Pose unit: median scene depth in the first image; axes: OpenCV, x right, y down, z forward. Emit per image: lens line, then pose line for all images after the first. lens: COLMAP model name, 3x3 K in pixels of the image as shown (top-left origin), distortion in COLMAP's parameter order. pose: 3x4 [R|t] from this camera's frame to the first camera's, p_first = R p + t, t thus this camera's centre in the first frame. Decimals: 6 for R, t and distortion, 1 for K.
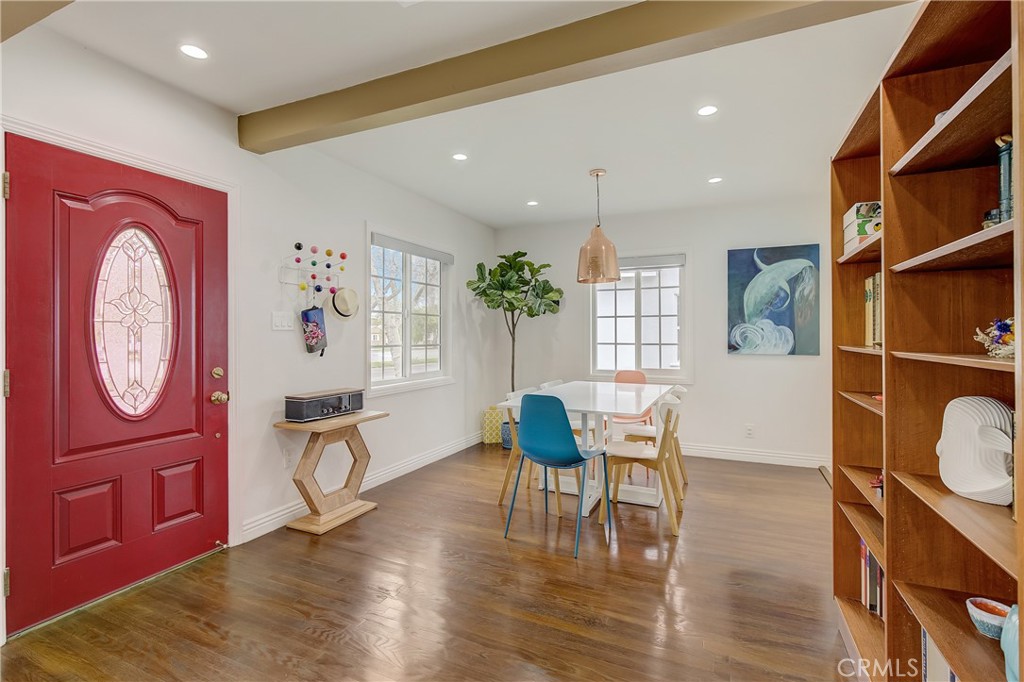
lens RADIAL K [[470.0, 0, 512.0], [0, 470.0, 341.0], [0, 0, 1]] dist [0.001508, 0.000132]
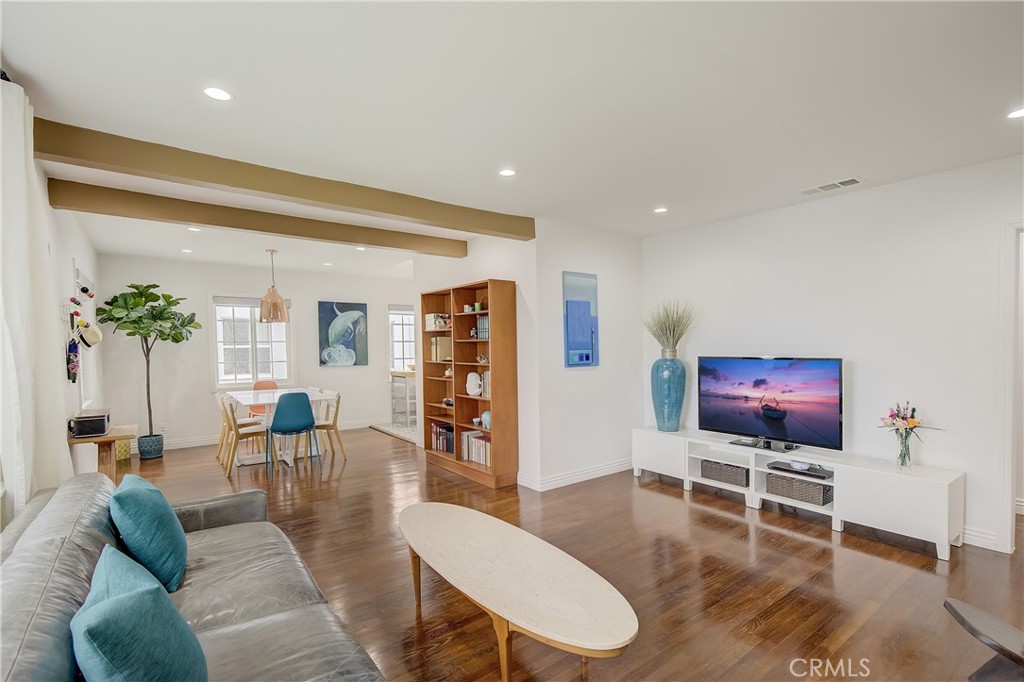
lens RADIAL K [[481.2, 0, 512.7], [0, 481.2, 364.2], [0, 0, 1]] dist [0.000829, 0.000084]
pose [[0.471683, -0.035423, 0.881056, -0.734752], [0.015210, 0.999371, 0.032037, -0.025111], [-0.881637, -0.001710, 0.471925, -0.377313]]
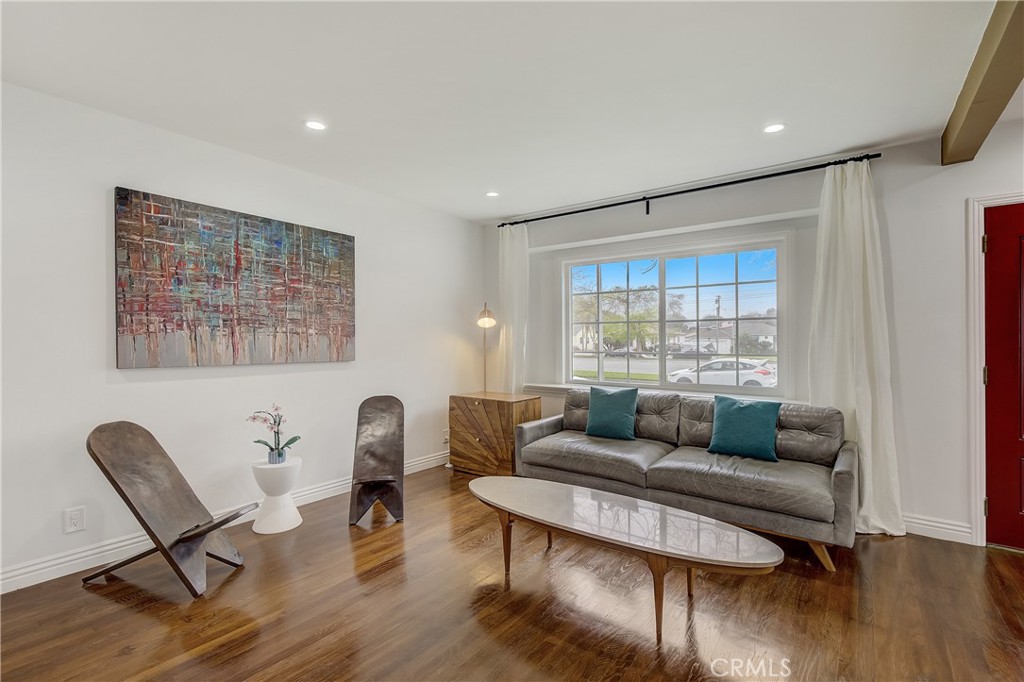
lens RADIAL K [[479.9, 0, 512.0], [0, 479.9, 341.0], [0, 0, 1]] dist [0.000823, 0.000071]
pose [[-0.203070, -0.003504, -0.979158, 0.333876], [-0.013561, 0.999908, -0.000765, 0.002270], [0.979070, 0.013123, -0.203099, -0.078284]]
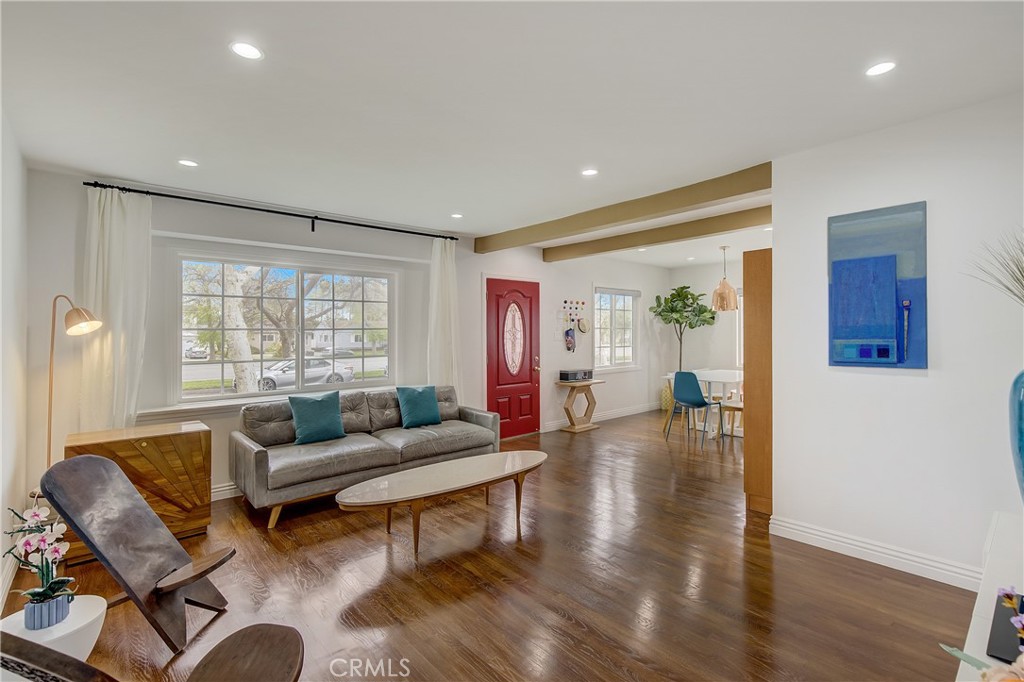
lens RADIAL K [[470.0, 0, 512.0], [0, 470.0, 341.0], [0, 0, 1]] dist [0.001508, 0.000132]
pose [[0.915764, -0.001234, -0.401715, 0.141372], [0.003528, 0.999981, 0.004971, -0.022024], [0.401701, -0.005969, 0.915751, -0.792151]]
